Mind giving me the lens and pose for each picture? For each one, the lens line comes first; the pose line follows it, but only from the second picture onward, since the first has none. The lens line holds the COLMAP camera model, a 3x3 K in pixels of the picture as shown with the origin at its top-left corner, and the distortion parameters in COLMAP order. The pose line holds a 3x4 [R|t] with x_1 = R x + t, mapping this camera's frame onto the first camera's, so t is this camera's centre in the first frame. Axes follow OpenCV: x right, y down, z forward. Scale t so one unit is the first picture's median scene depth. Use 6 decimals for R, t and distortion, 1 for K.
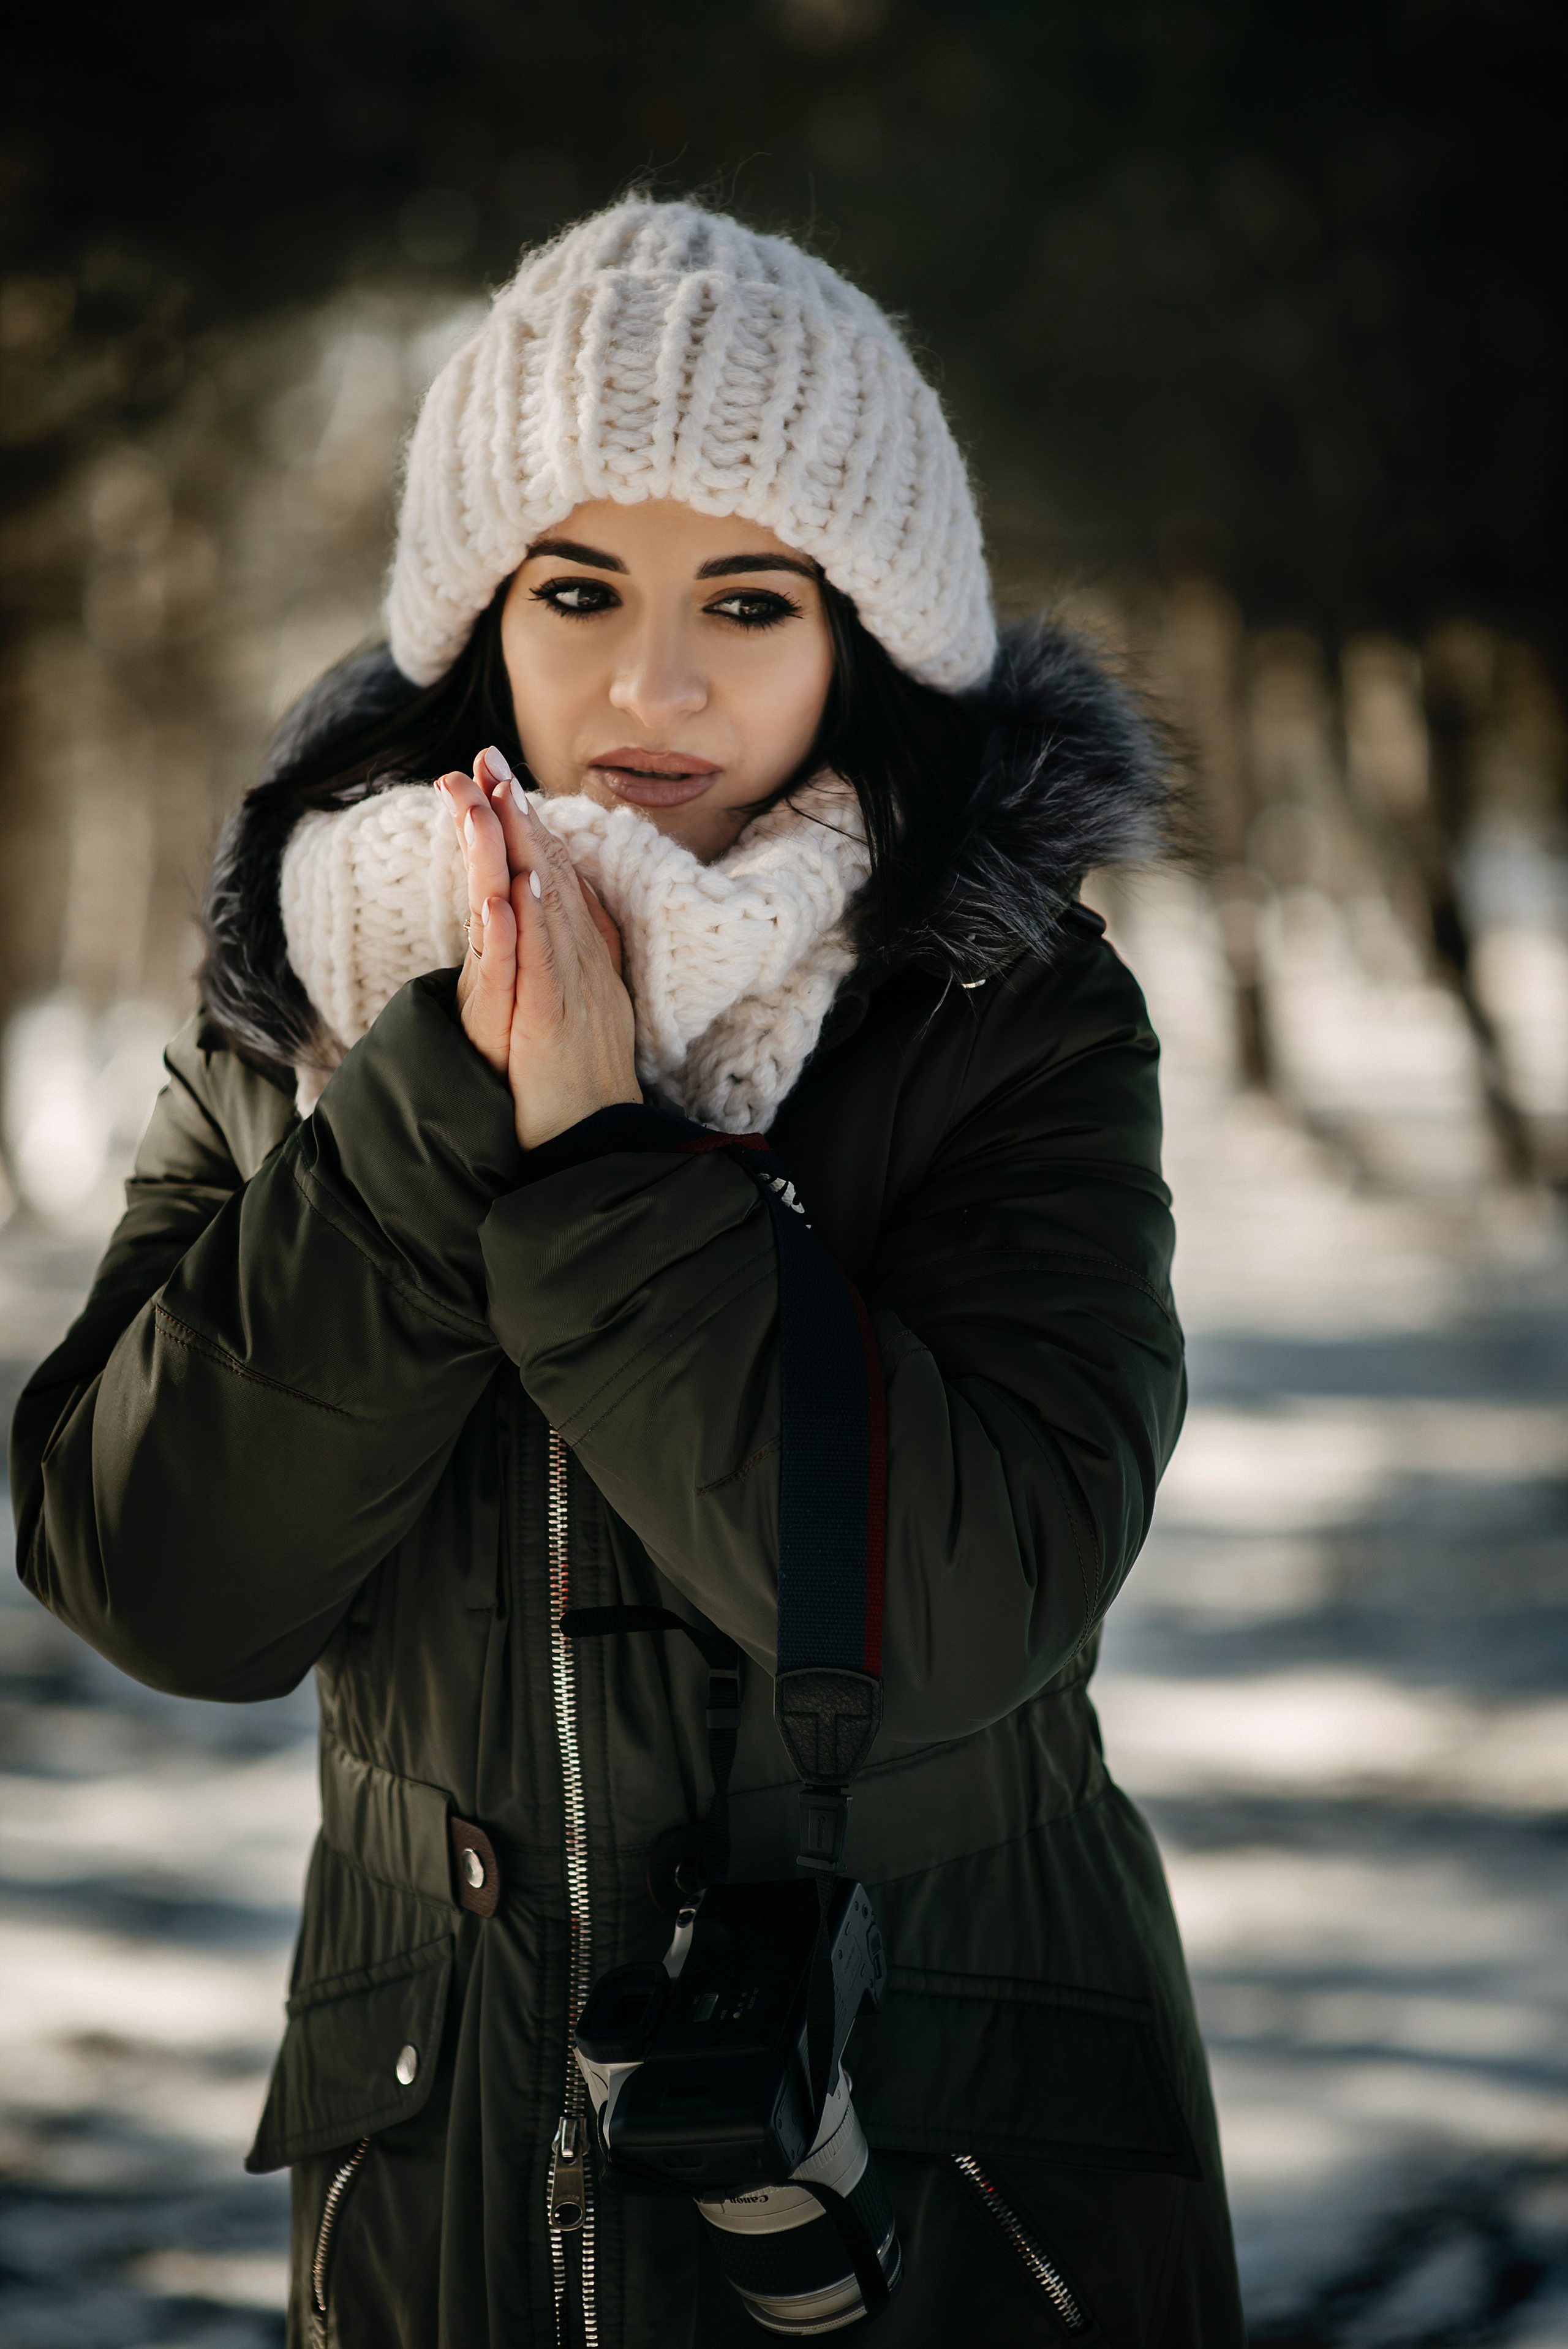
lens RADIAL K [[5240.4, 0, 784.0], [0, 5240.4, 1174.5], [0, 0, 1]] dist [-0.081744, 0.192280]
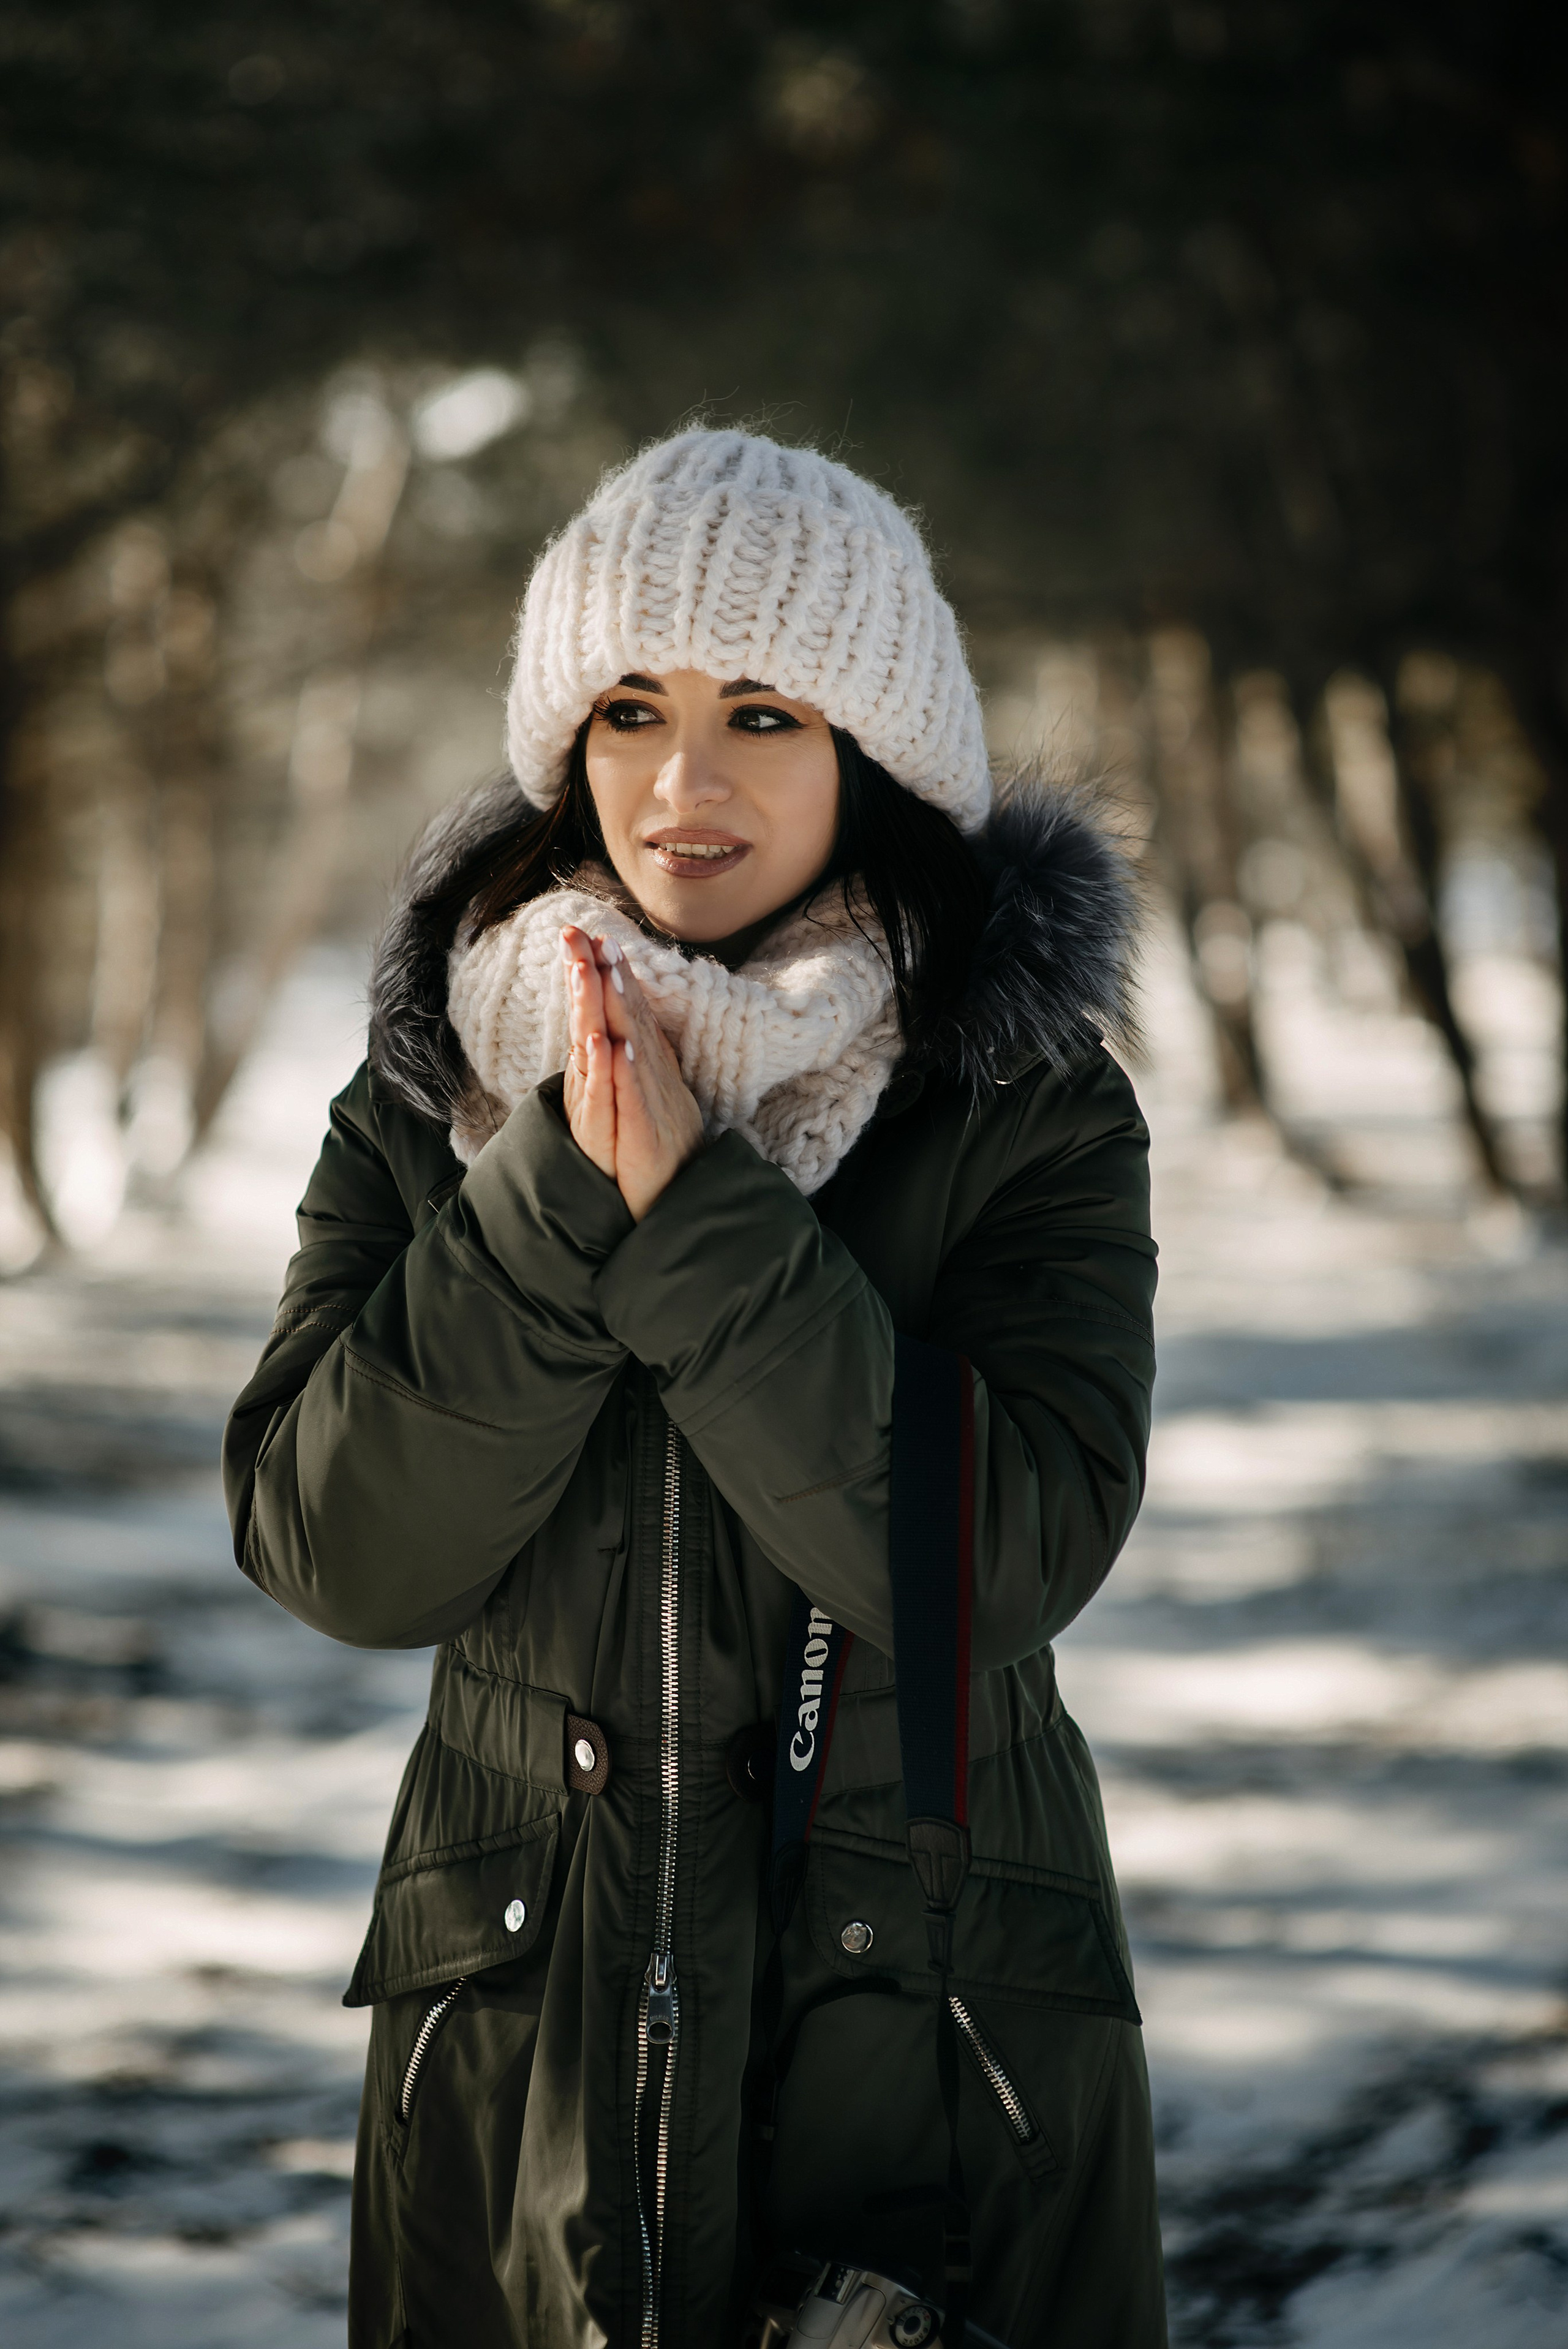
lens RADIAL K [[5240.4, 0, 784.0], [0, 5240.4, 1174.5], [0, 0, 1]] dist [-0.081744, 0.192280]
pose [[0.999897, -0.014208, 0.002264, -0.005650], [0.014218, 0.999889, -0.004417, -0.005730], [-0.002201, 0.004449, 0.999988, -0.173894]]
